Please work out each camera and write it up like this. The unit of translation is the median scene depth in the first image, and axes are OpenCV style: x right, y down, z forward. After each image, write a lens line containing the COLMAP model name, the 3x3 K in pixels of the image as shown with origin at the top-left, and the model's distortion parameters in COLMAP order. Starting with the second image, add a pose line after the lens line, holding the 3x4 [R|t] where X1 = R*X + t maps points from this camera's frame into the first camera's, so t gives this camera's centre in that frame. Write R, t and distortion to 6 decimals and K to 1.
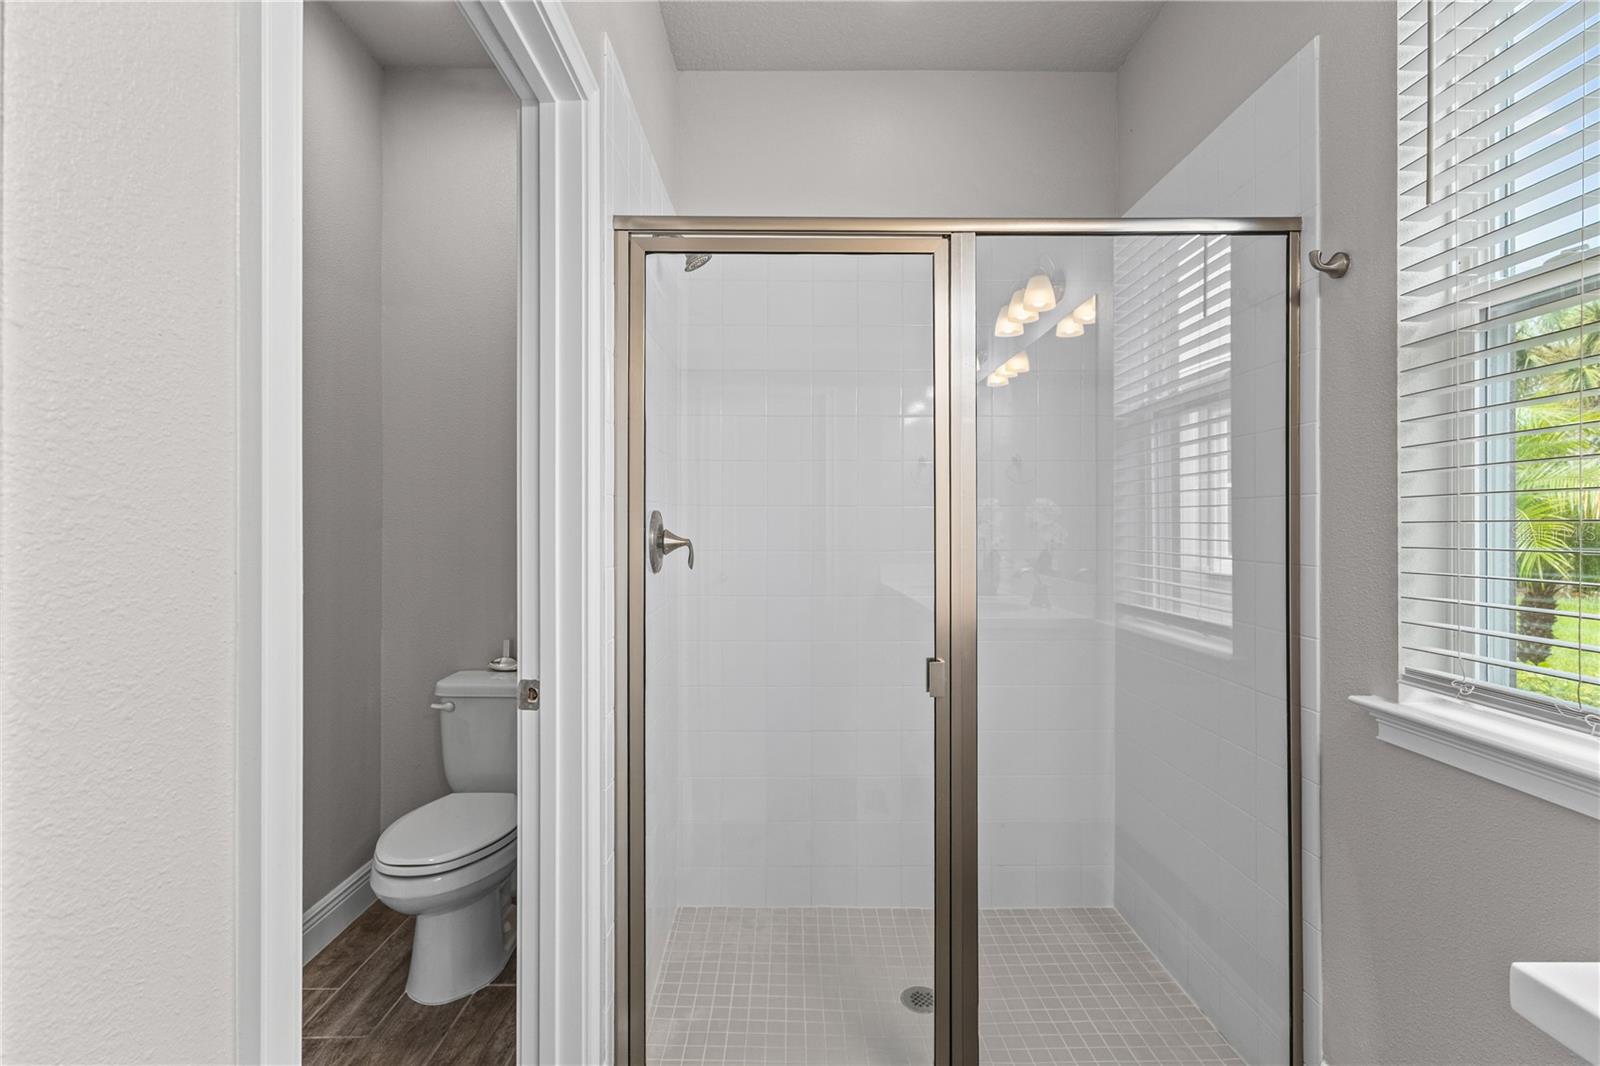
lens RADIAL K [[740.4, 0, 800.9], [0, 740.4, 526.8], [0, 0, 1]] dist [0.002617, -0.000074]
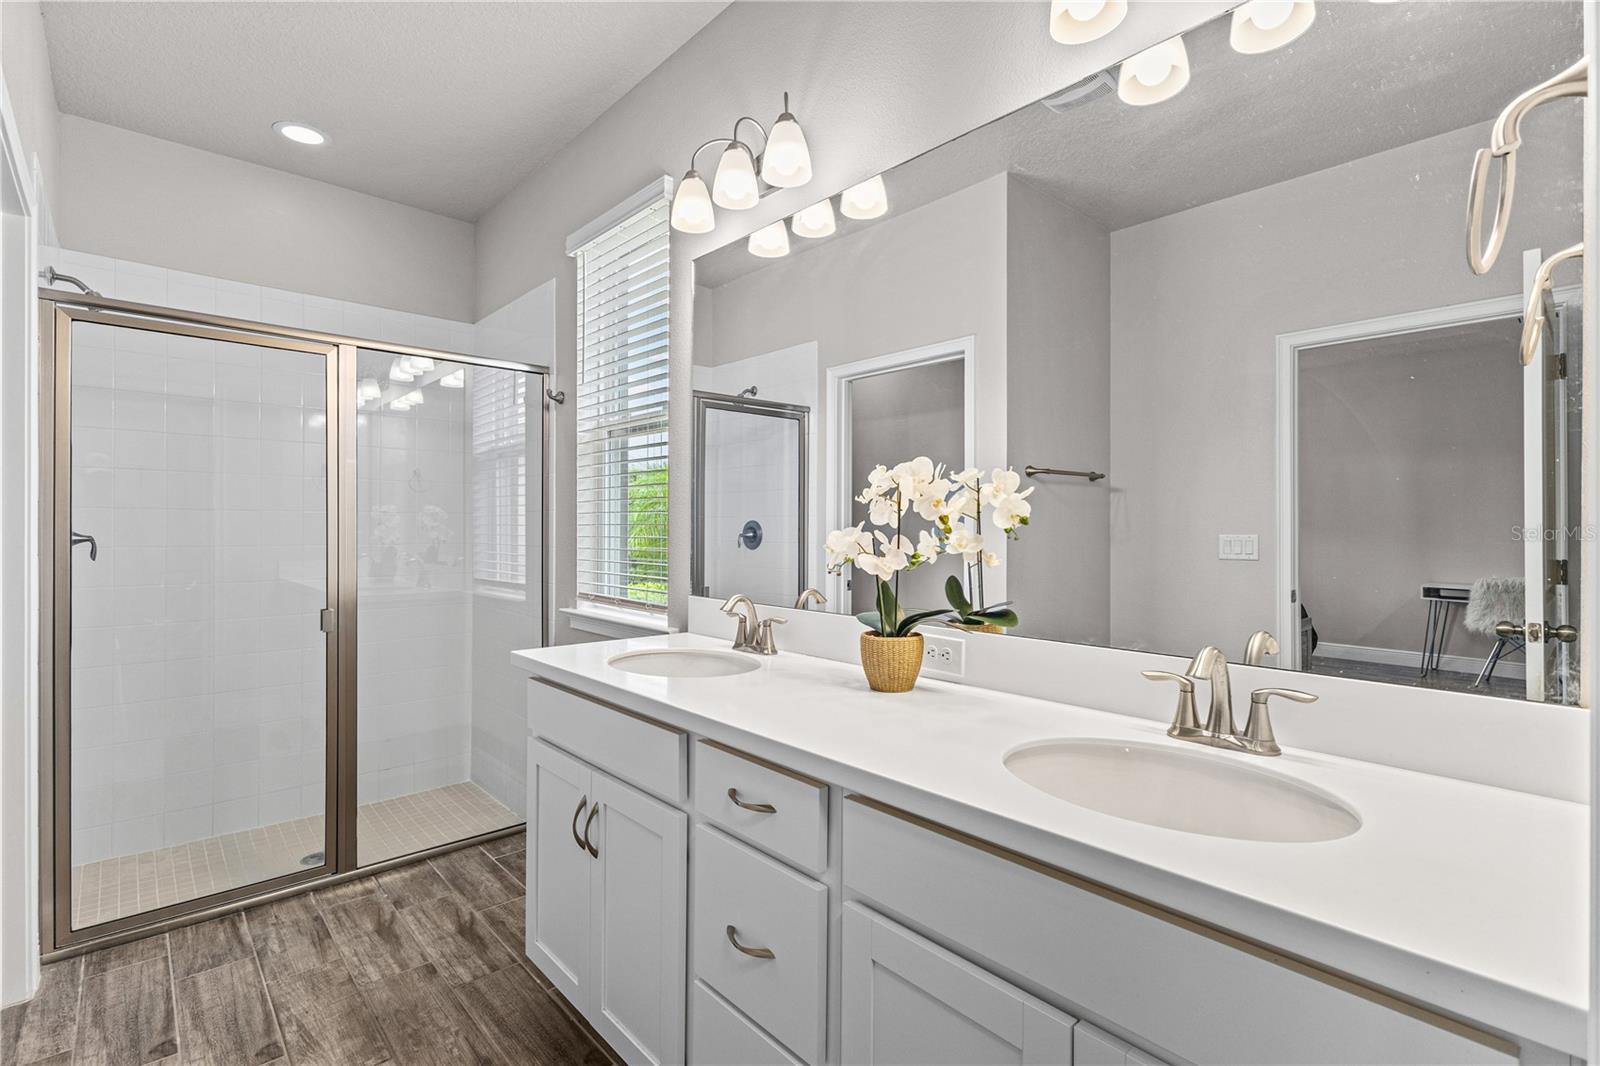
lens RADIAL K [[740.4, 0, 804.4], [0, 740.4, 527.1], [0, 0, 1]] dist [0.002617, -0.000074]
pose [[0.745642, 0.003332, 0.666338, -0.097826], [-0.001473, 0.999993, -0.003353, 0.004520], [-0.666345, 0.001519, 0.745642, -0.734982]]
